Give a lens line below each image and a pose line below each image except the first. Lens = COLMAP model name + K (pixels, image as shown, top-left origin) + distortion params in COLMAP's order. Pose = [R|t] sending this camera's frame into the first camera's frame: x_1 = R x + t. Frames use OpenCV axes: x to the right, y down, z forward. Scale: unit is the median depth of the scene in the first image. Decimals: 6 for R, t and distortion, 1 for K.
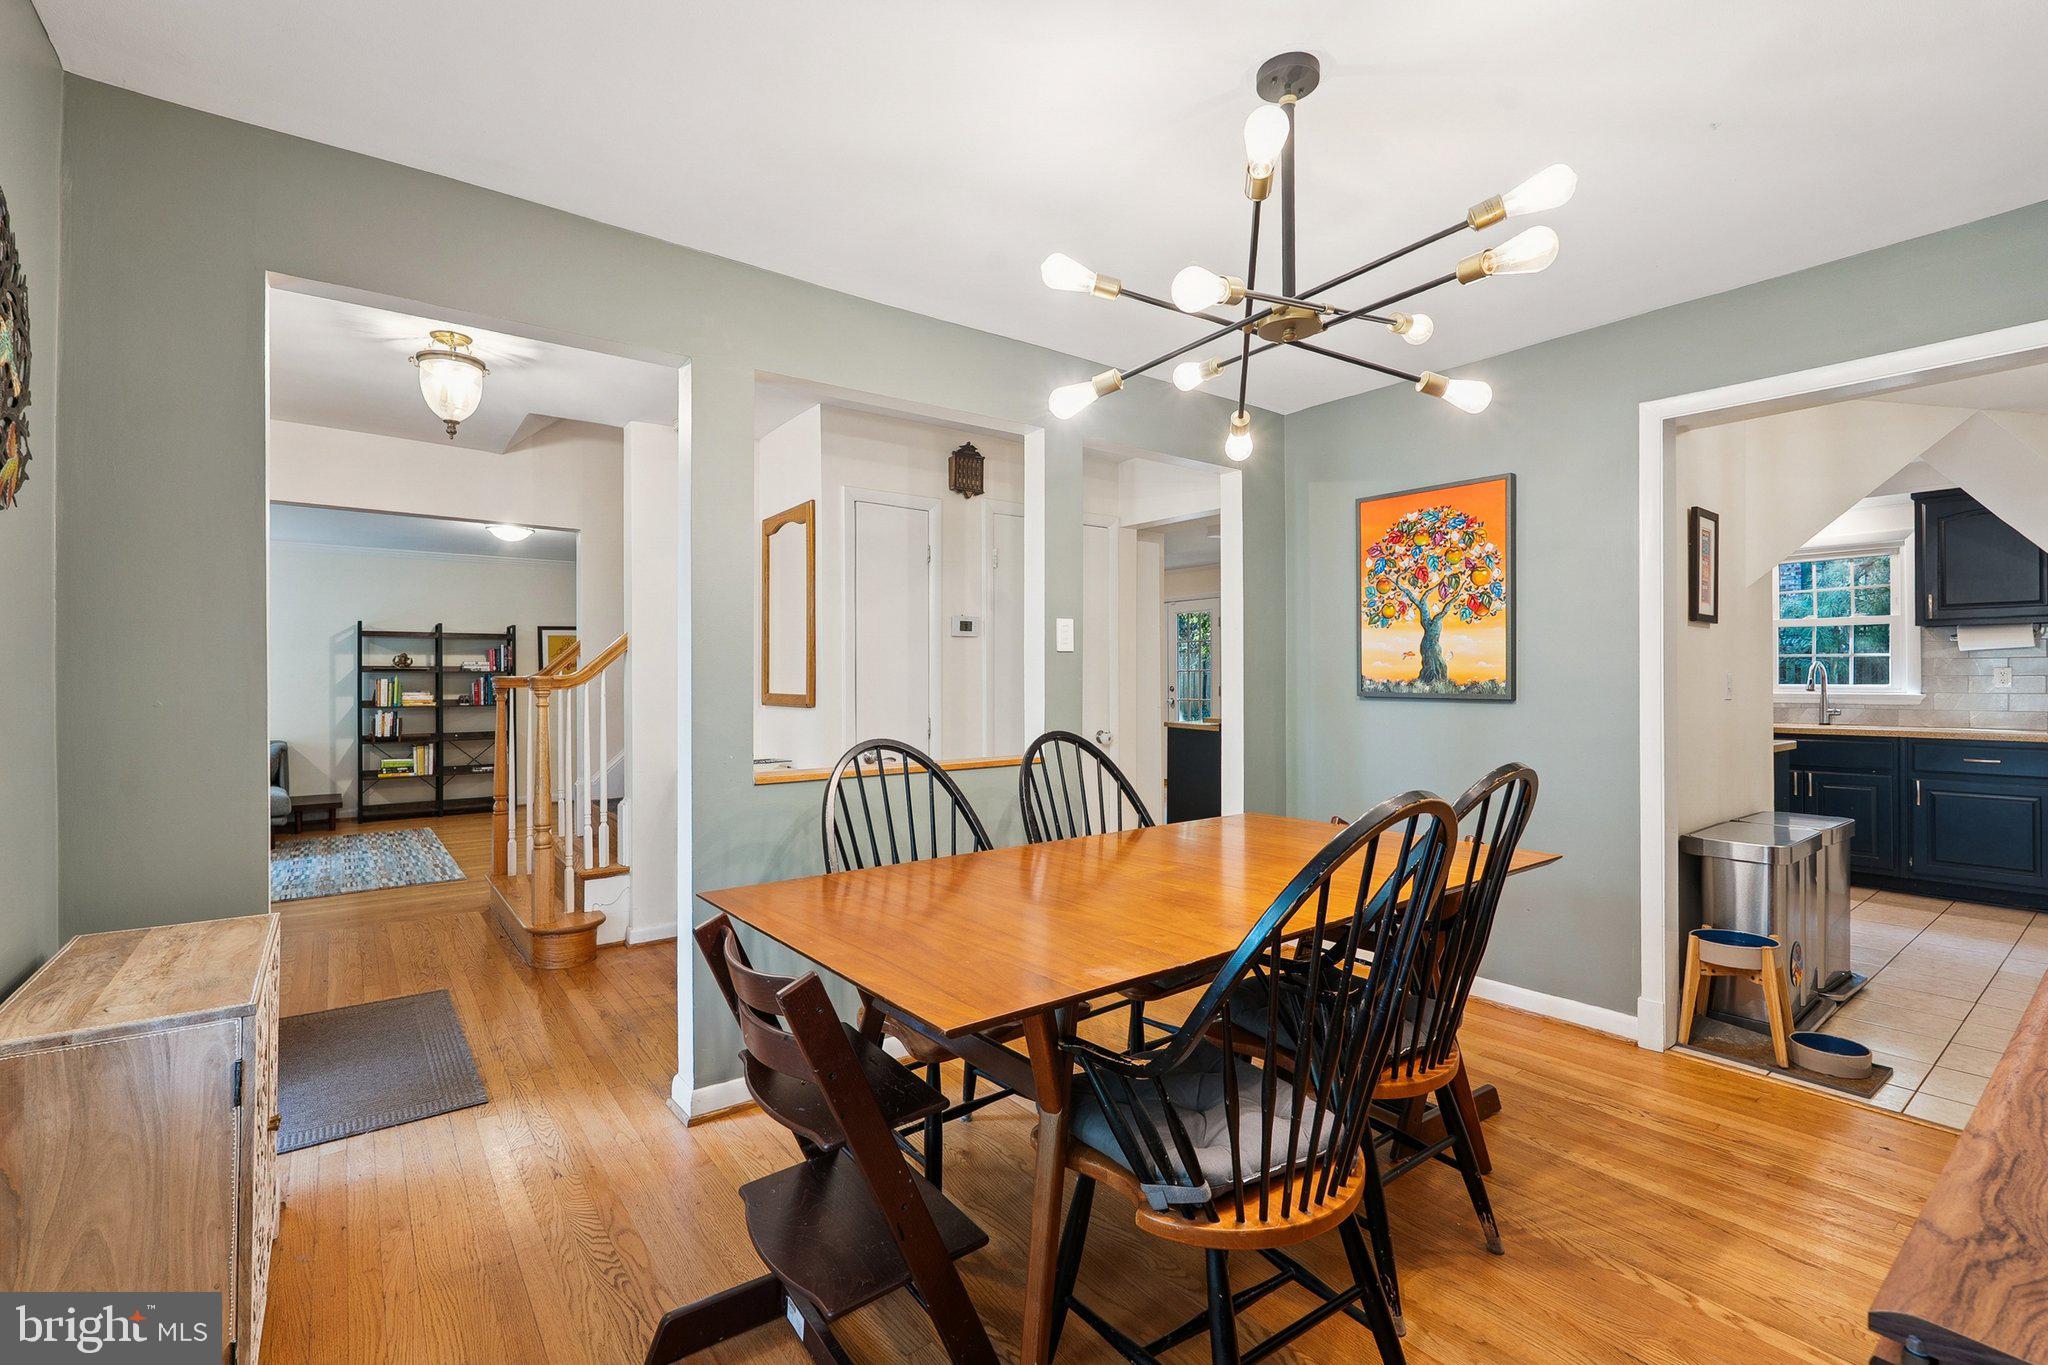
lens RADIAL K [[917.8, 0, 1024.0], [0, 917.8, 682.5], [0, 0, 1]] dist [0.001497, 0.000051]
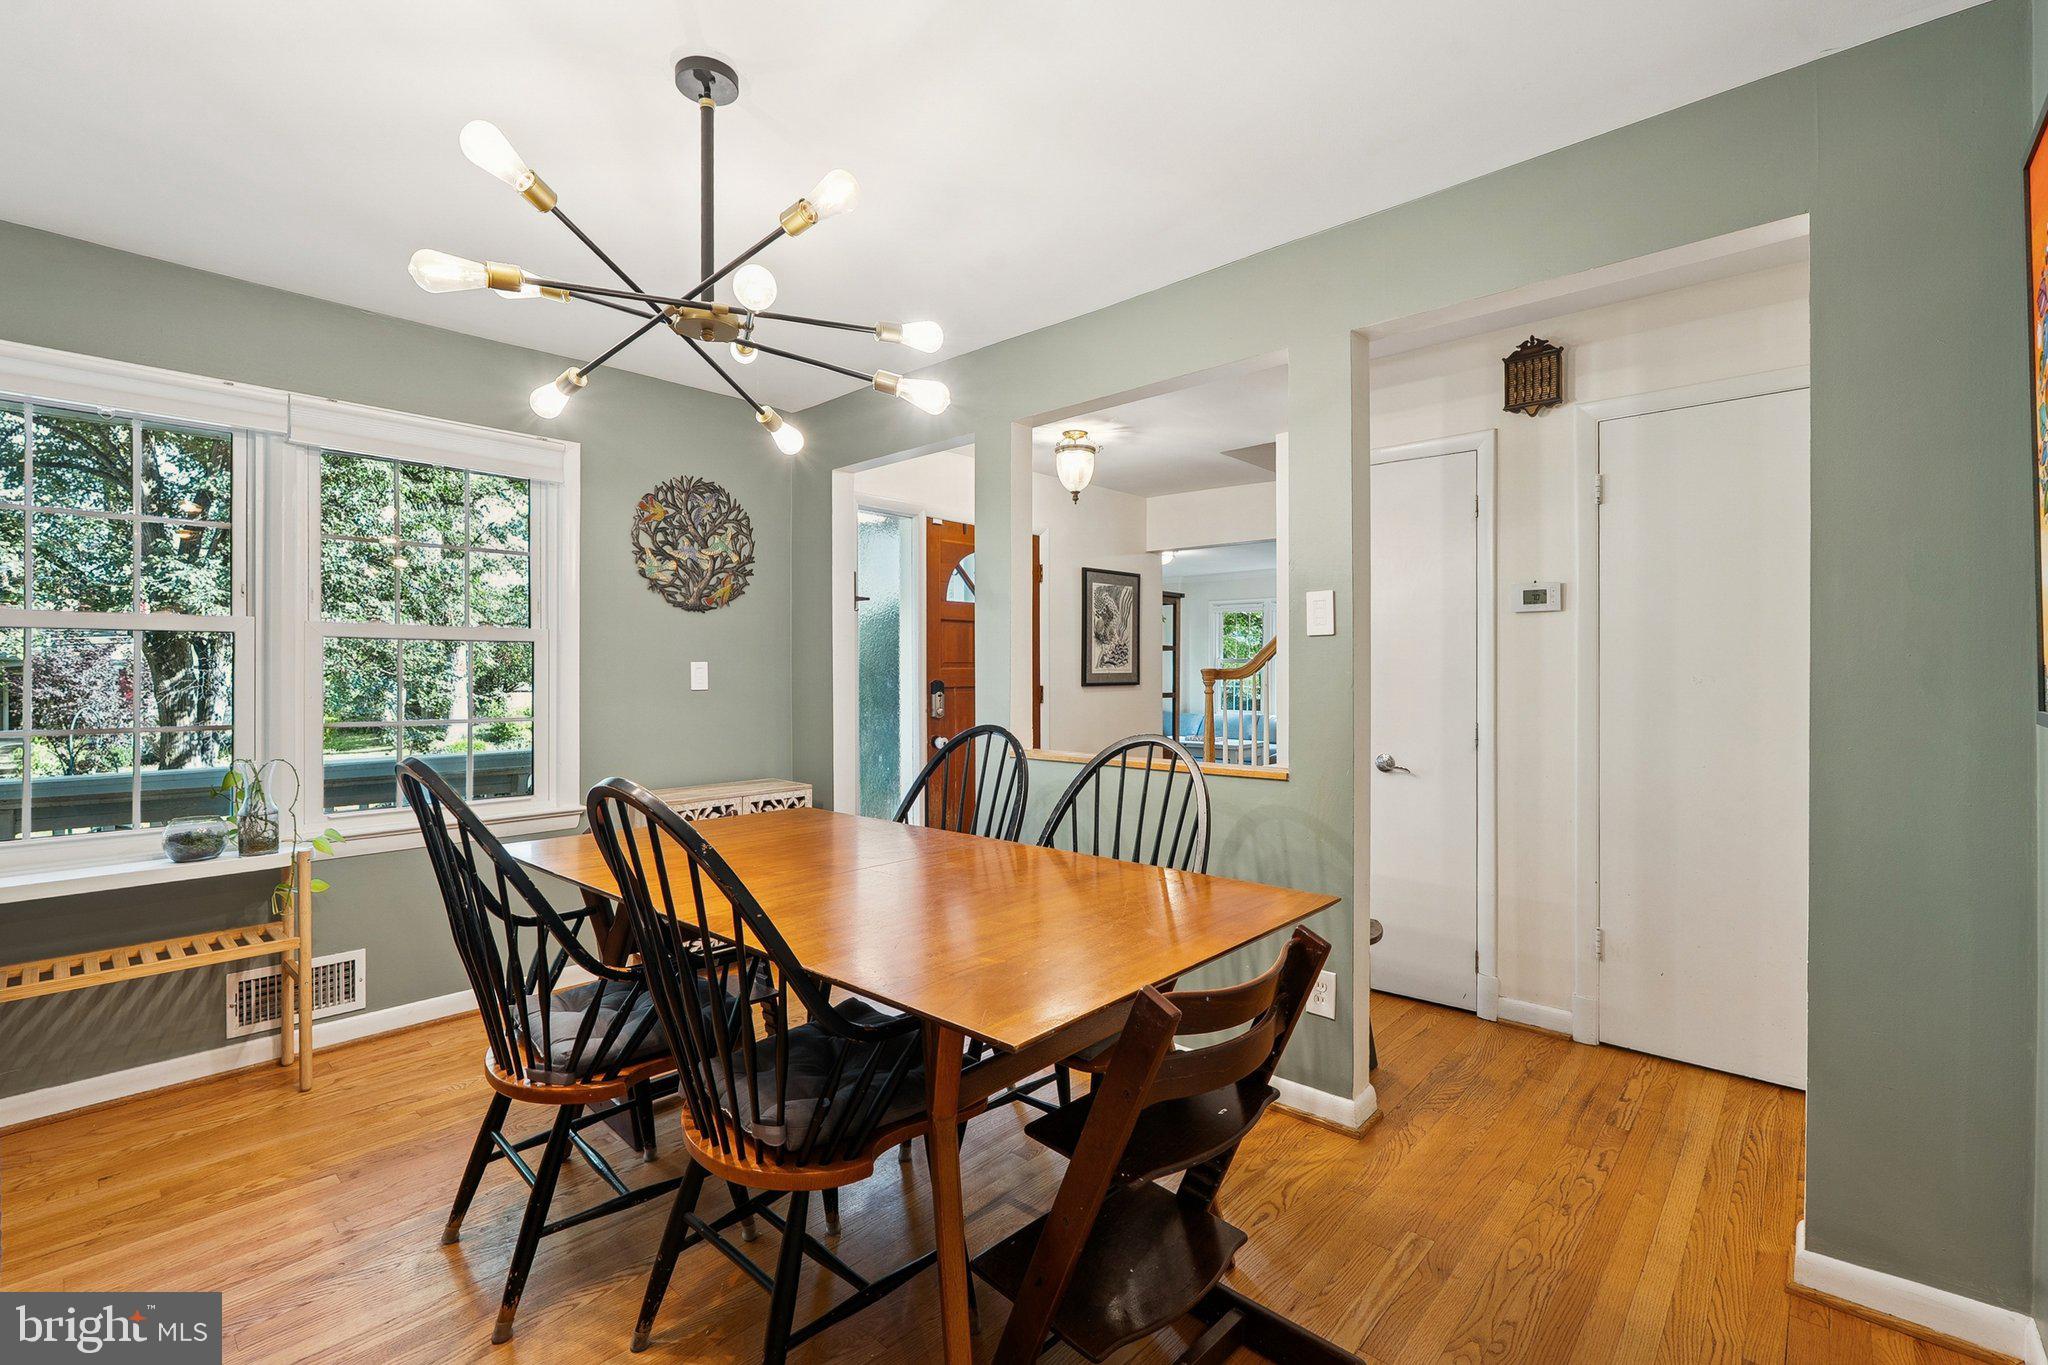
lens RADIAL K [[917.8, 0, 1024.0], [0, 917.8, 682.5], [0, 0, 1]] dist [0.001497, 0.000051]
pose [[0.202525, 0.007446, -0.979249, 0.630962], [0.000677, 0.999970, 0.007744, -0.001506], [0.979277, -0.002232, 0.202514, 0.538812]]
